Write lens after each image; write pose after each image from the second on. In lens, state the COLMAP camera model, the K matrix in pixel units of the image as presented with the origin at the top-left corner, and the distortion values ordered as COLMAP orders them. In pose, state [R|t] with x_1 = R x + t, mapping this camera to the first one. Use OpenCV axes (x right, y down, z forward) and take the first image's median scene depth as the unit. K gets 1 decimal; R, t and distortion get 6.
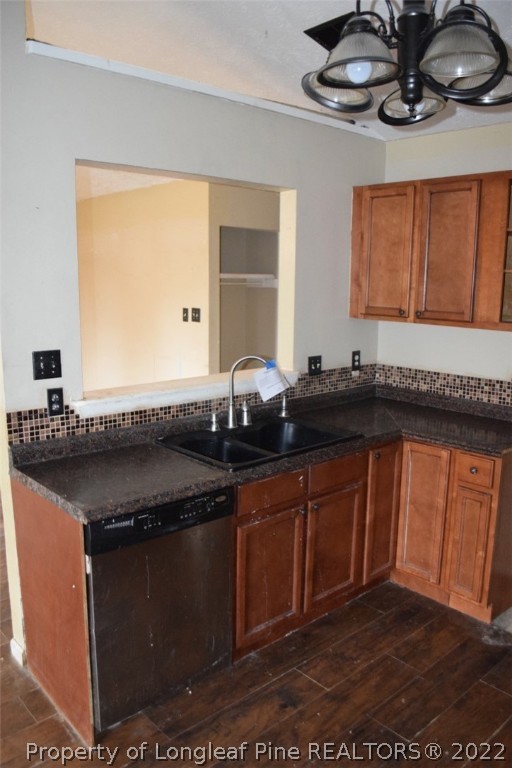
lens RADIAL K [[603.9, 0, 254.9], [0, 603.9, 384.7], [0, 0, 1]] dist [-0.068617, -0.010175]
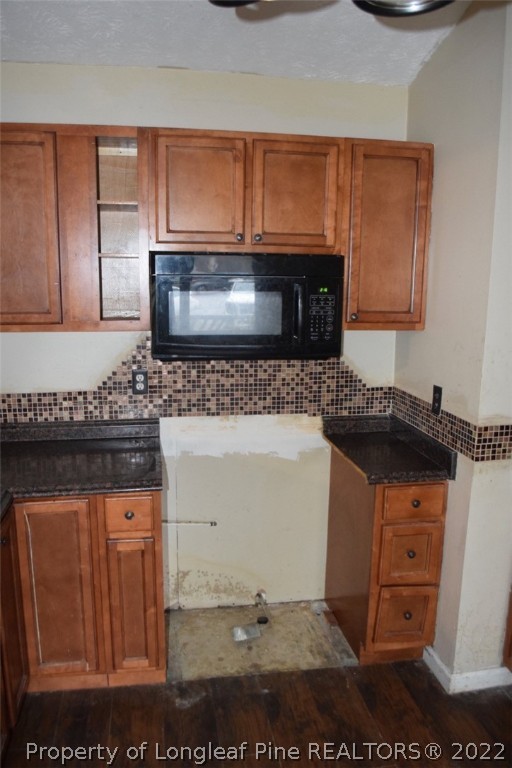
lens RADIAL K [[603.9, 0, 256.7], [0, 603.9, 383.7], [0, 0, 1]] dist [-0.068617, -0.010175]
pose [[0.530144, -0.167839, 0.831130, -0.137646], [0.145031, 0.983717, 0.106143, -0.068846], [-0.835412, 0.064268, 0.545854, 0.356583]]
